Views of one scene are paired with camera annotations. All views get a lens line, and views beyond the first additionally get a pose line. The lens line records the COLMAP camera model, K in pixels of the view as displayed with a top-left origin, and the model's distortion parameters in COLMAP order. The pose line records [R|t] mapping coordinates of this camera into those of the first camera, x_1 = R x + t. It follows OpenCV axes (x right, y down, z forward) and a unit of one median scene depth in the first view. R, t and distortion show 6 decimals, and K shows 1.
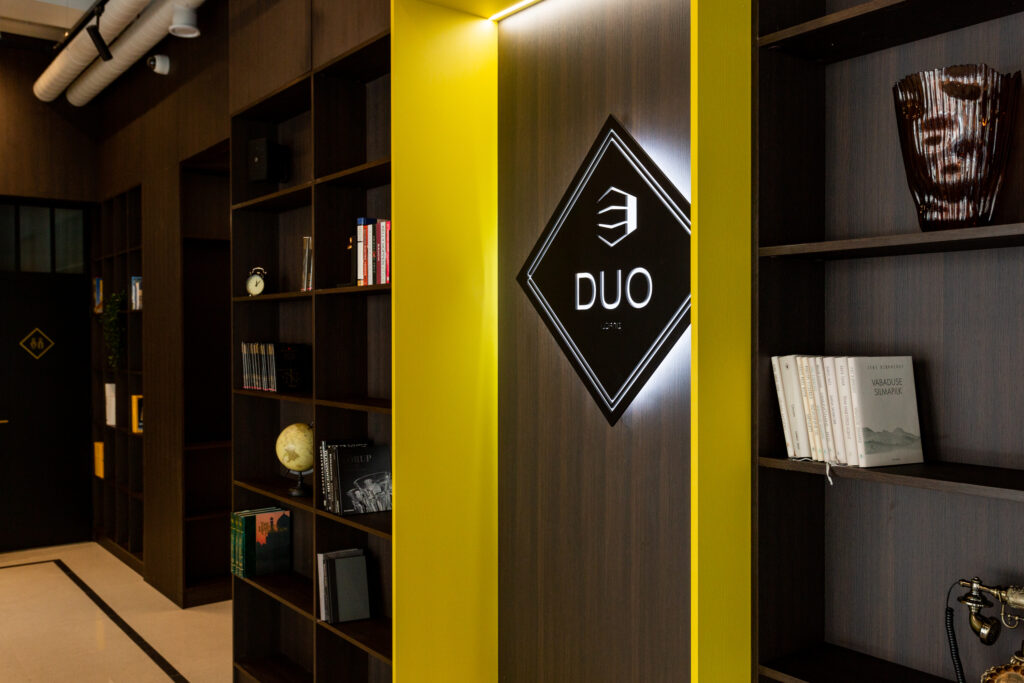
lens RADIAL K [[919.6, 0, 512.0], [0, 919.6, 341.5], [0, 0, 1]] dist [0.012480, 0.006668]
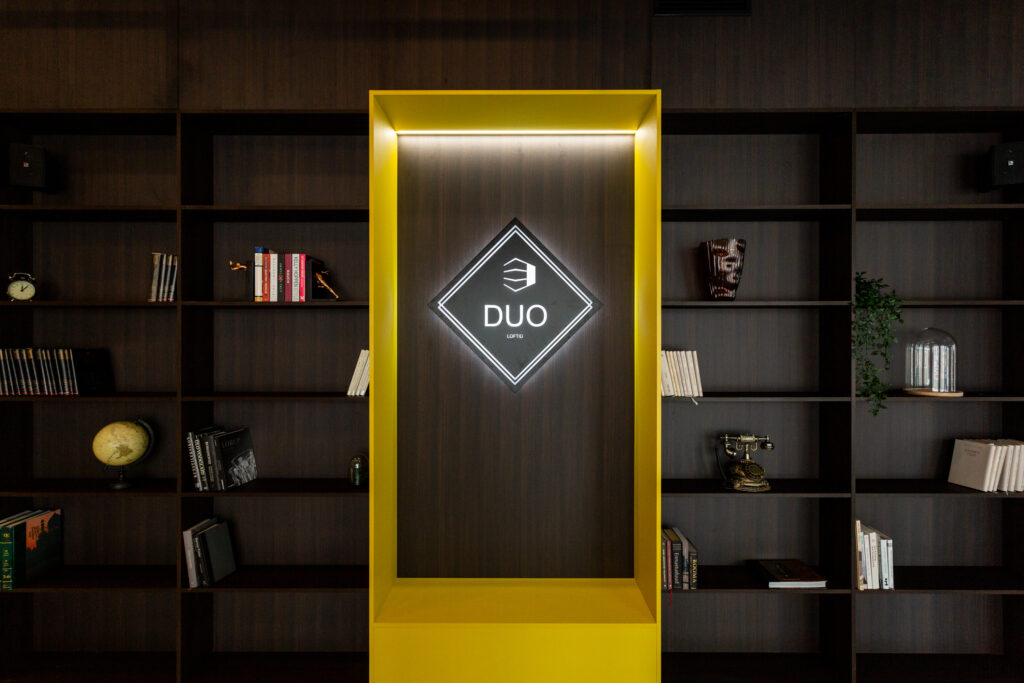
lens RADIAL K [[491.6, 0, 512.0], [0, 491.6, 341.5], [0, 0, 1]] dist [0.001114, 0.000330]
pose [[0.597377, 0.005730, 0.801940, -0.470907], [0.004111, 0.999939, -0.010207, 0.002305], [-0.801950, 0.009394, 0.597317, 0.312869]]
